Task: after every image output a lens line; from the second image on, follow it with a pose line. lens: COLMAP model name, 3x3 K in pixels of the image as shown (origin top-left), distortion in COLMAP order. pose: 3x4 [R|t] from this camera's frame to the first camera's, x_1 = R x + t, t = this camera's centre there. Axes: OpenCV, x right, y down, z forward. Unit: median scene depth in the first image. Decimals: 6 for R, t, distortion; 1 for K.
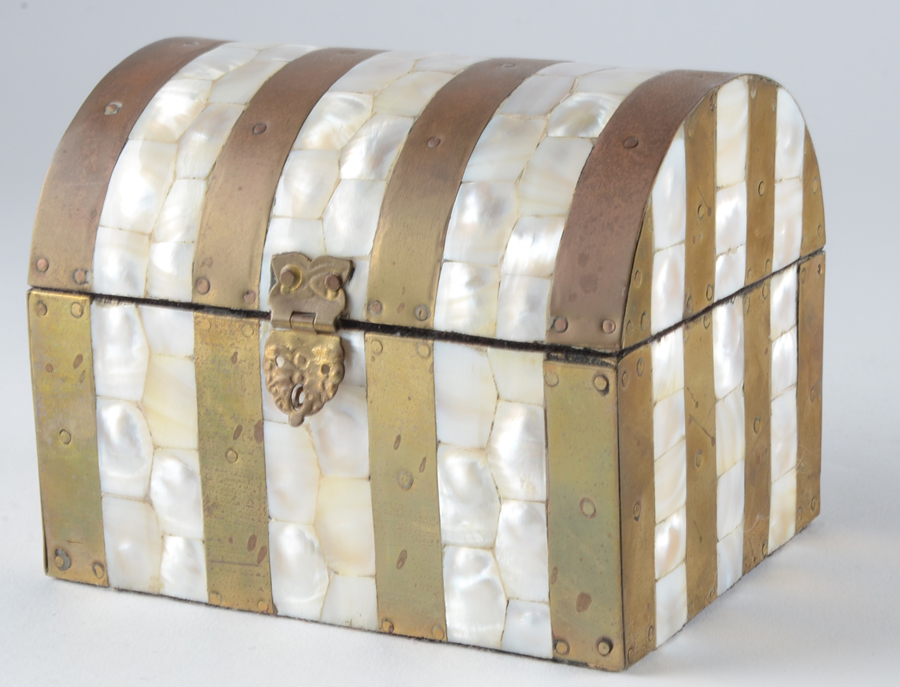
lens RADIAL K [[2810.9, 0, 450.0], [0, 2810.9, 343.5], [0, 0, 1]] dist [0.144557, 0.483136]
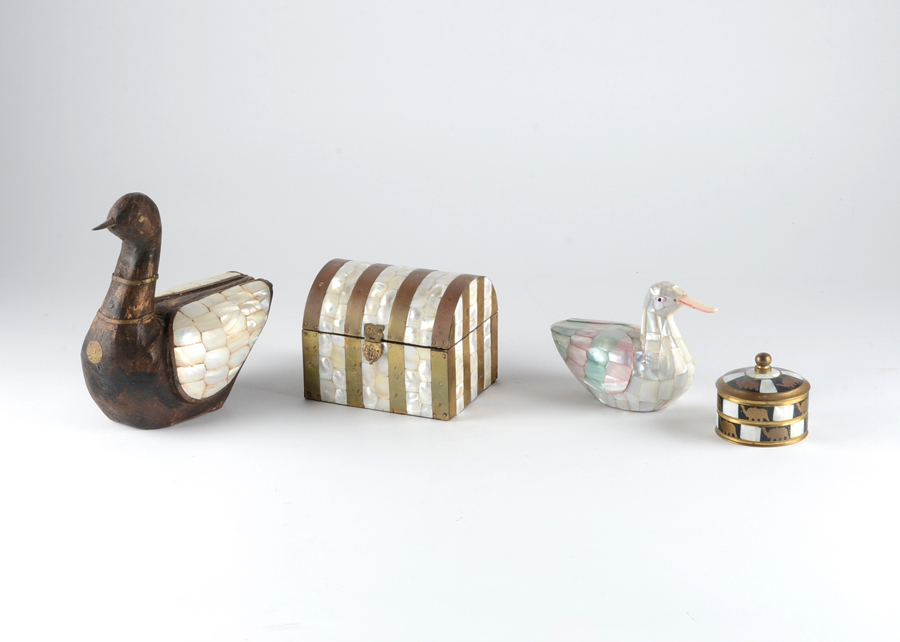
lens RADIAL K [[2376.0, 0, 450.0], [0, 2376.0, 321.0], [0, 0, 1]] dist [0.381722, 0.274938]
pose [[0.996867, -0.021213, 0.076198, -0.205402], [0.012486, 0.993490, 0.113235, -0.434541], [-0.078104, -0.111929, 0.990642, -2.511563]]
